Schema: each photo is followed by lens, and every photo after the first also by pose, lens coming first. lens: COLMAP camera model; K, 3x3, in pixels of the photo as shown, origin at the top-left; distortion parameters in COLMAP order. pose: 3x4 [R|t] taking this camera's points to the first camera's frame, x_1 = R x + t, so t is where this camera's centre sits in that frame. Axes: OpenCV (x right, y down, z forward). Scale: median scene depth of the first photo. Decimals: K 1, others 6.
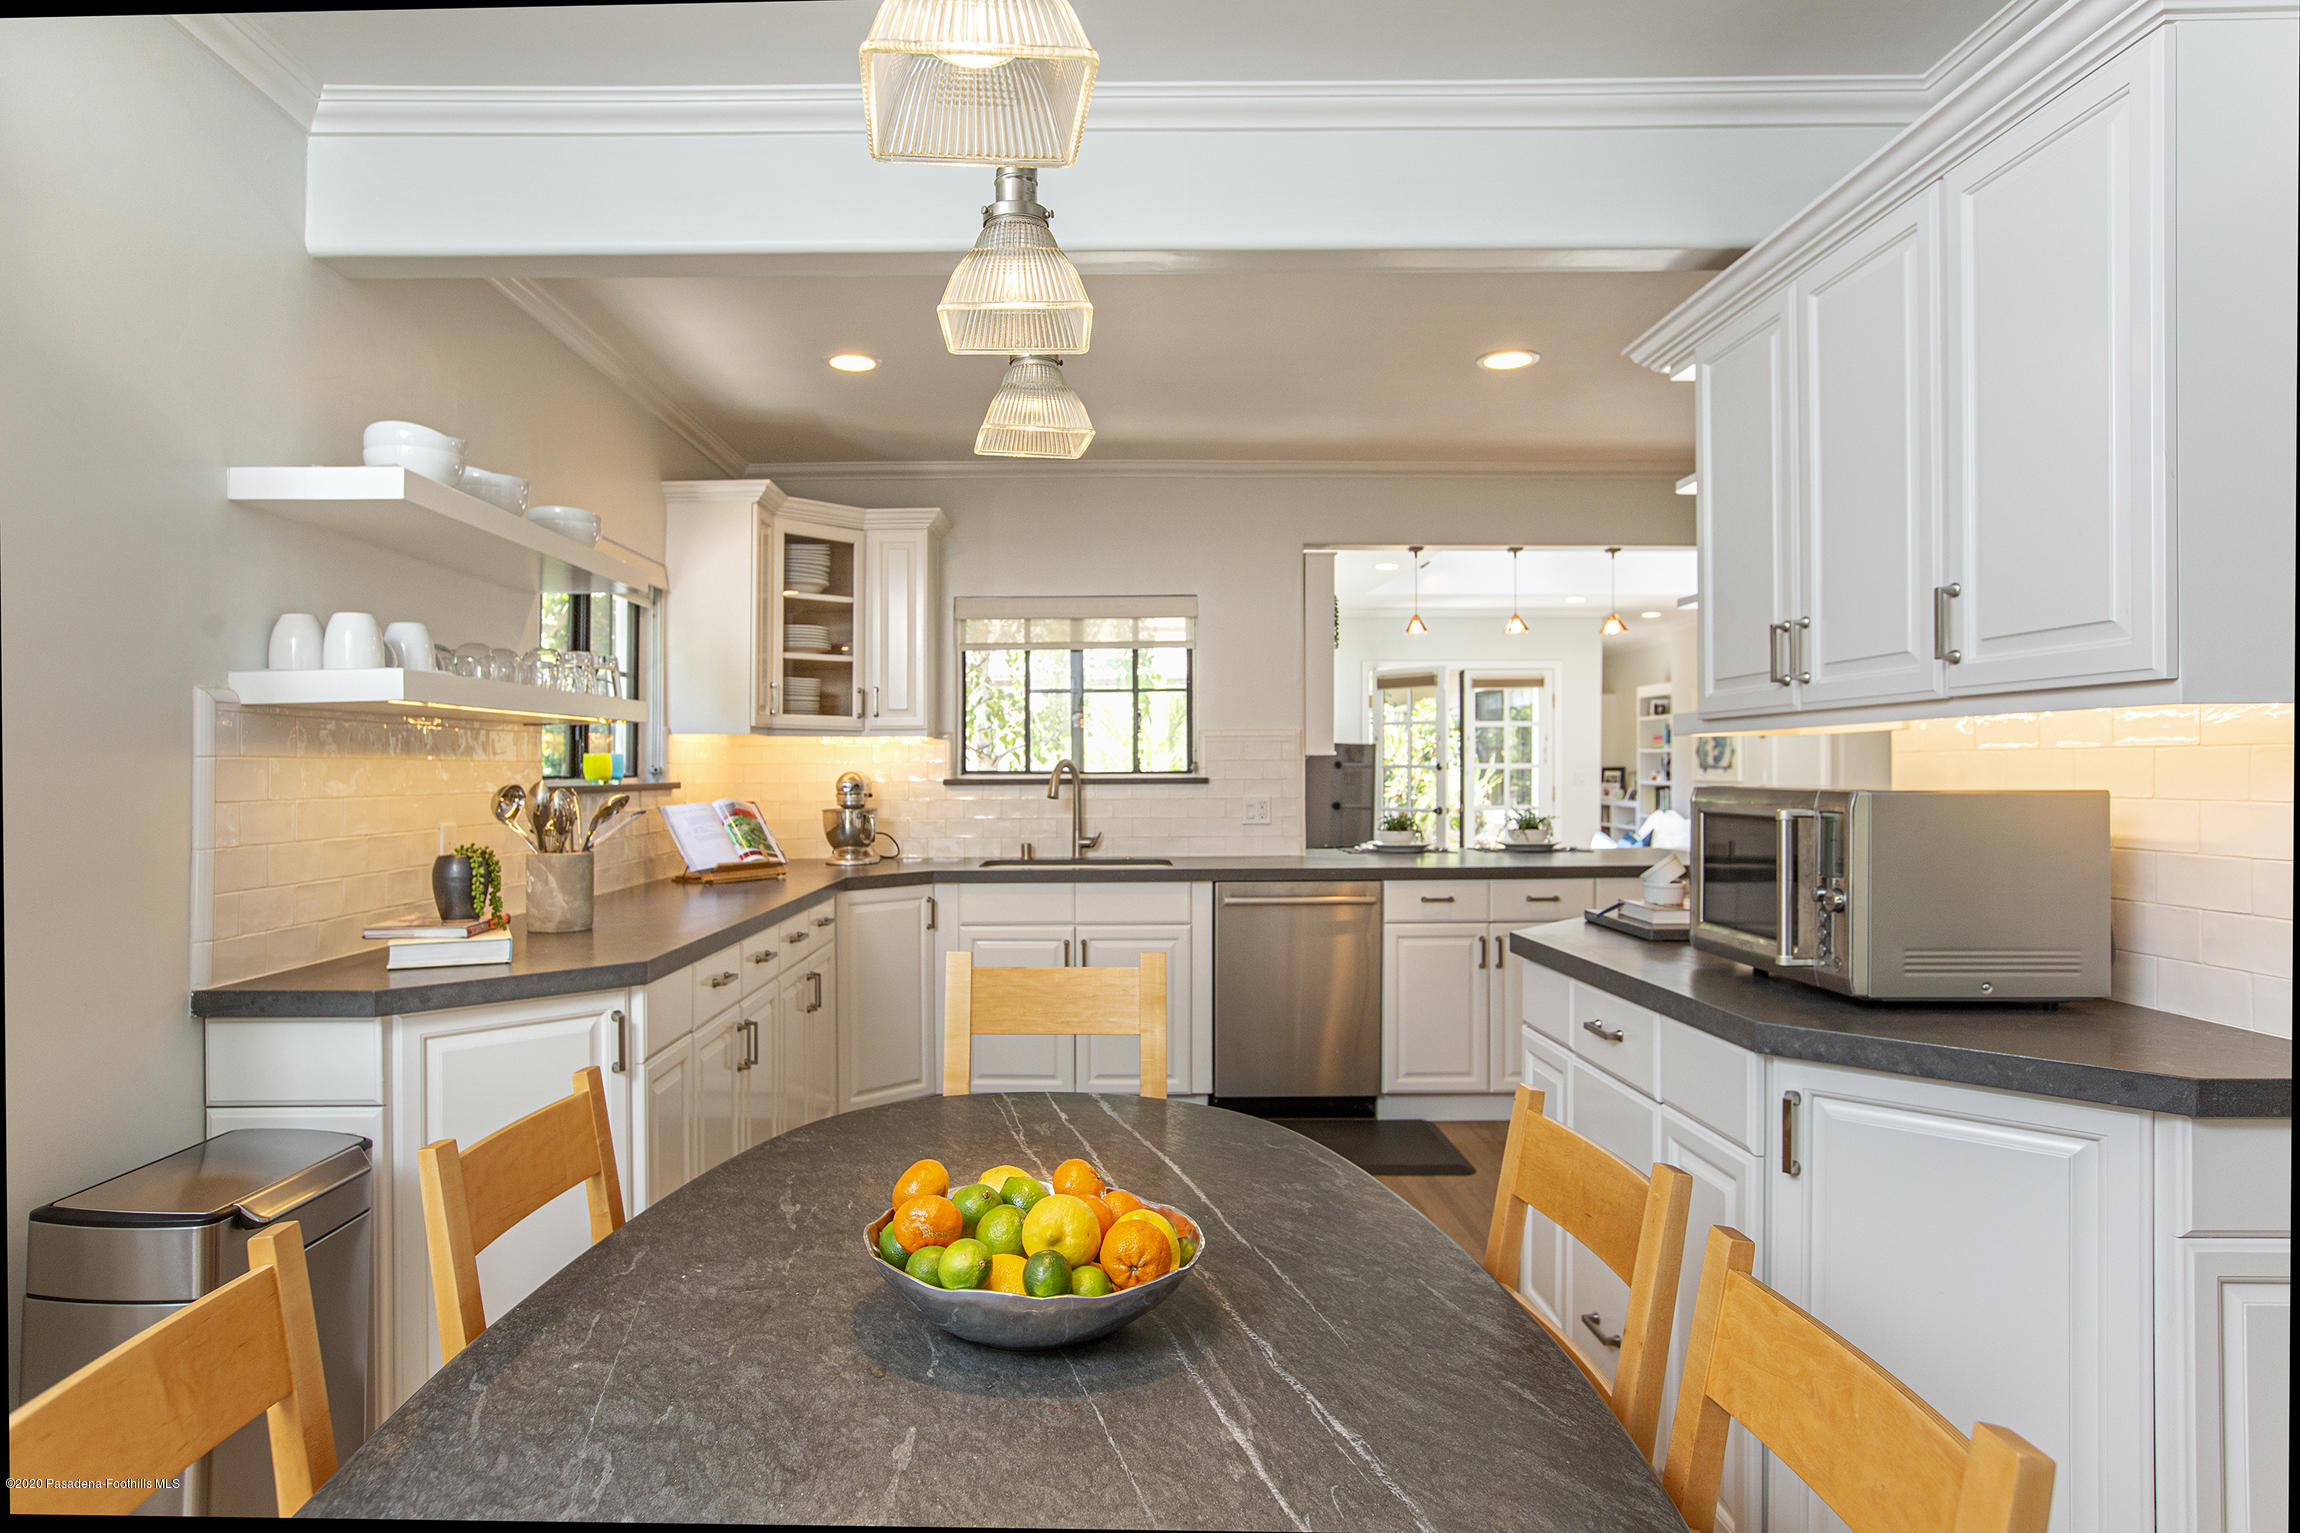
lens RADIAL K [[1331.3, 0, 1088.0], [0, 1331.3, 761.6], [0, 0, 1]] dist [-0.019369, 0.003726]
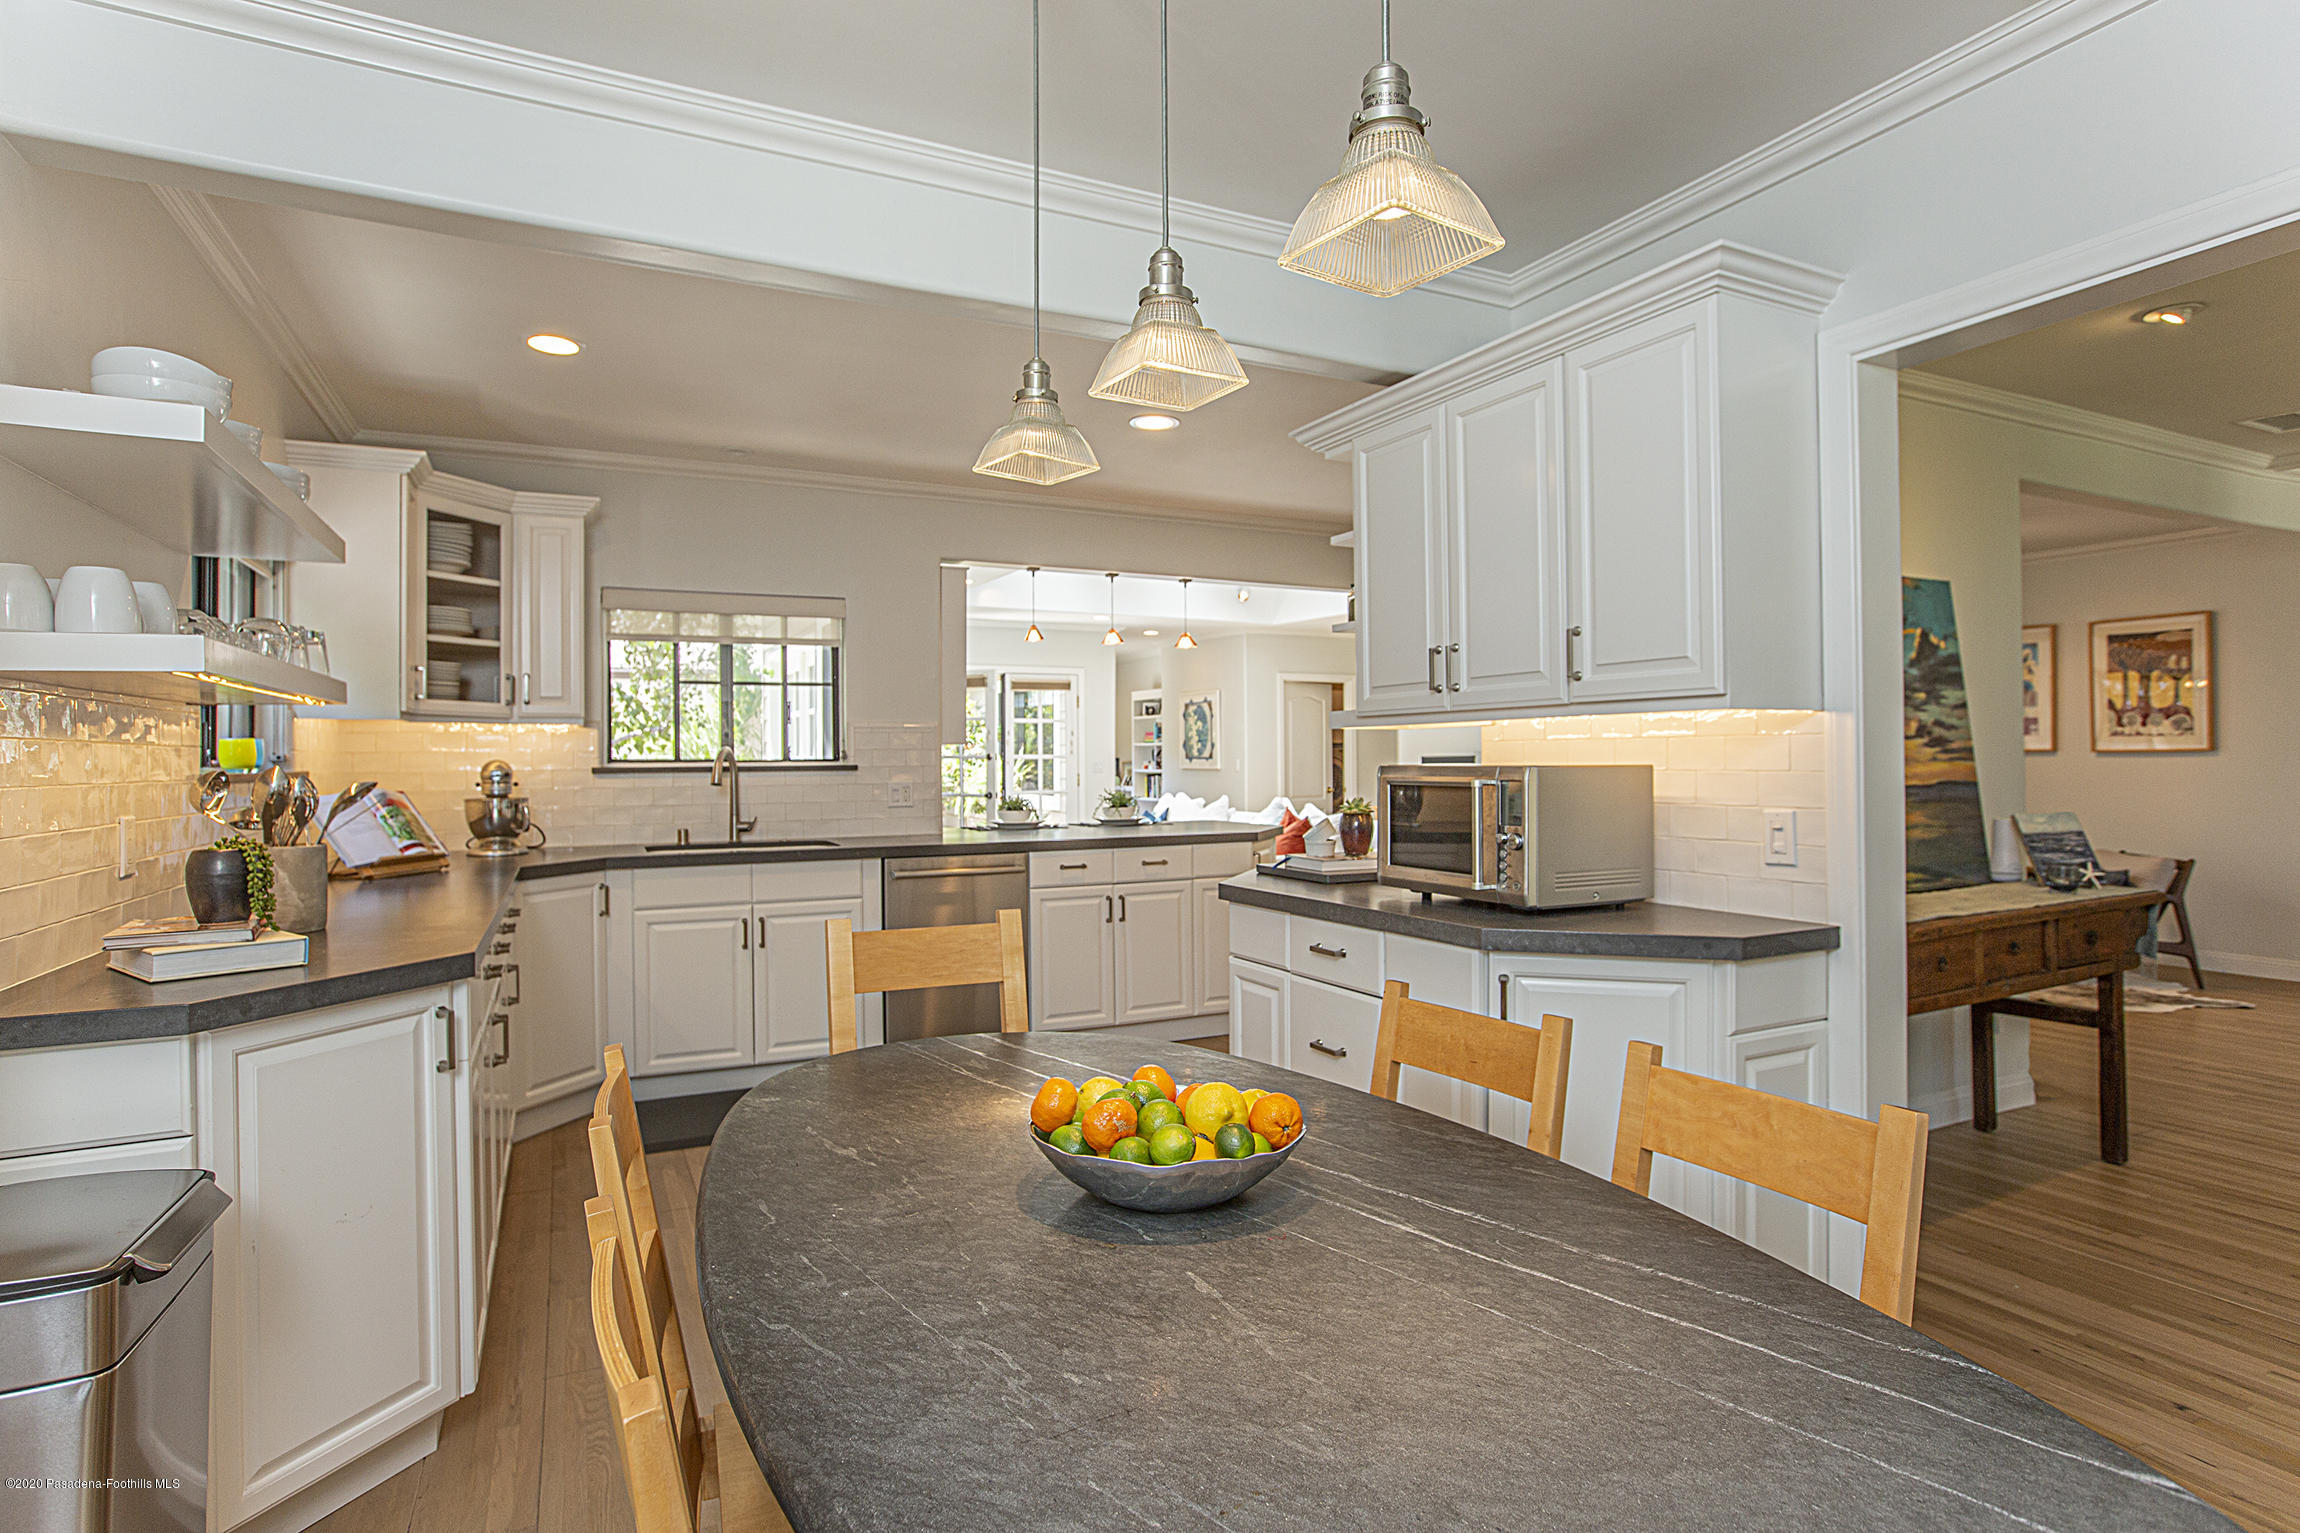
lens RADIAL K [[1193.1, 0, 1201.4], [0, 1193.1, 762.3], [0, 0, 1]] dist [-0.052288, 0.030476]
pose [[0.885525, -0.002695, 0.464585, -0.129852], [-0.000428, 0.999978, 0.006616, 0.003584], [-0.464592, -0.006057, 0.885504, 0.003199]]
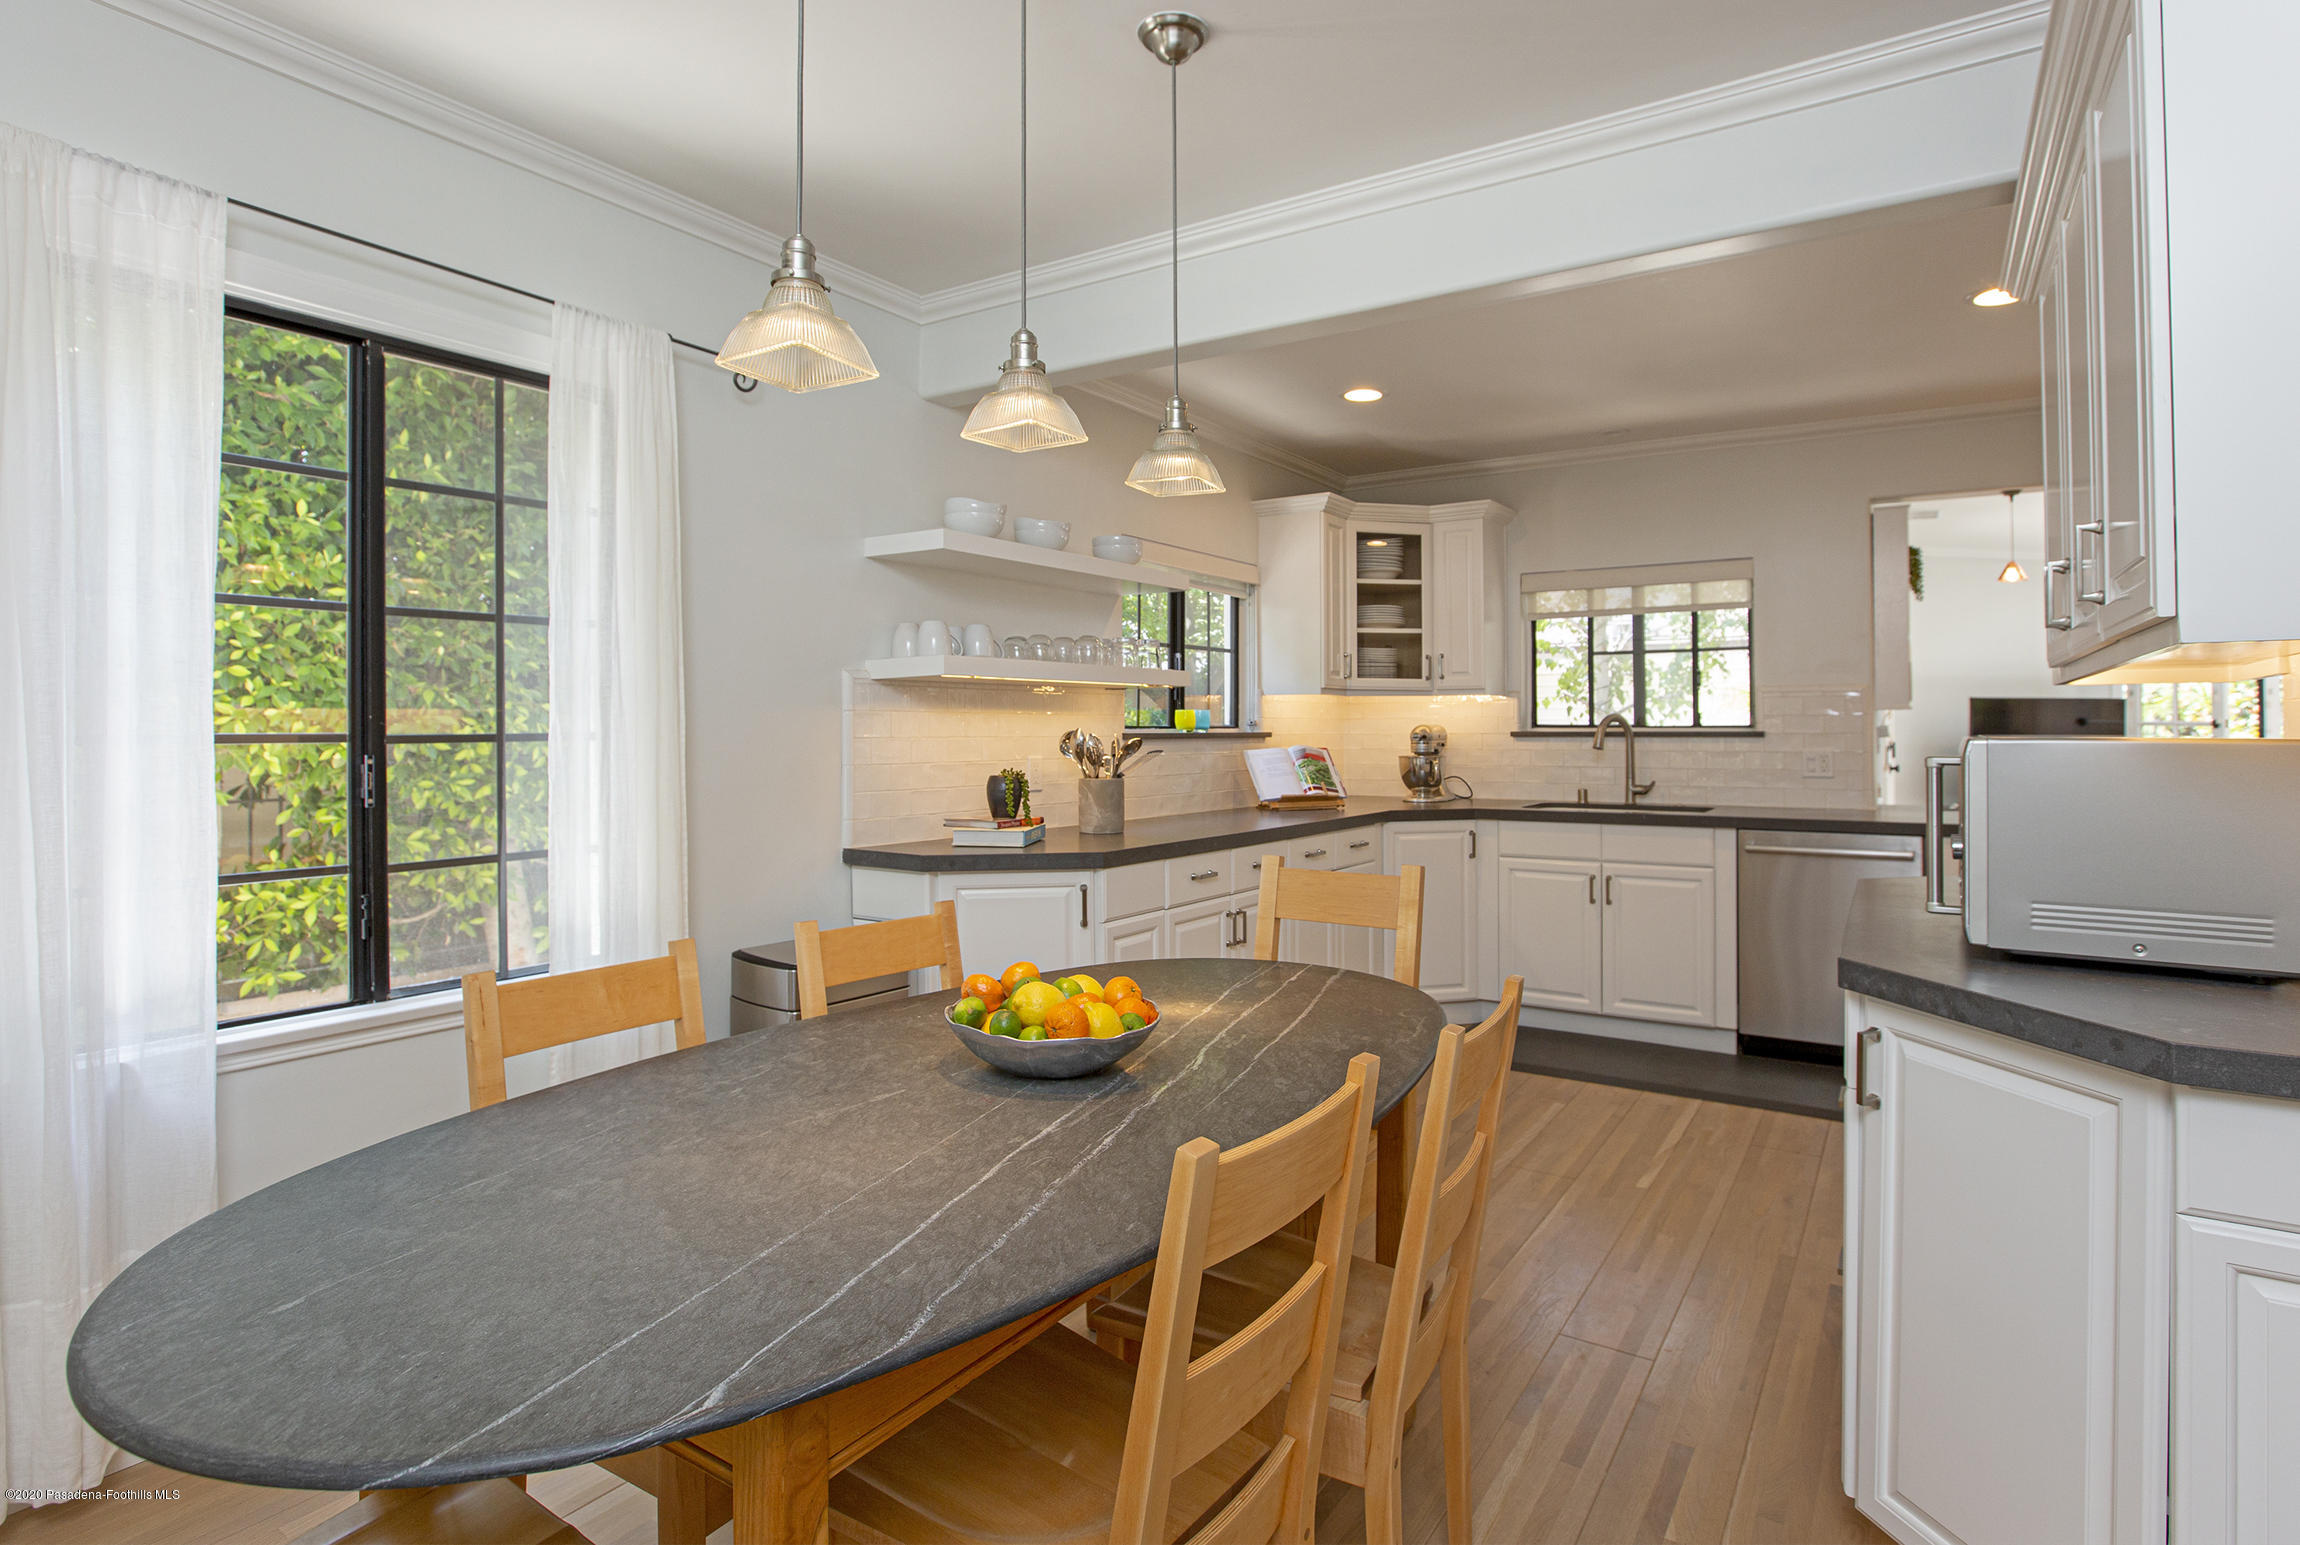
lens RADIAL K [[1167.5, 0, 1140.5], [0, 1167.5, 723.7], [0, 0, 1]] dist [-0.055311, 0.000294]
pose [[0.838472, 0.001876, -0.544941, 0.195509], [-0.000028, 0.999994, 0.003398, 0.003262], [0.544944, -0.002834, 0.838468, -0.021860]]
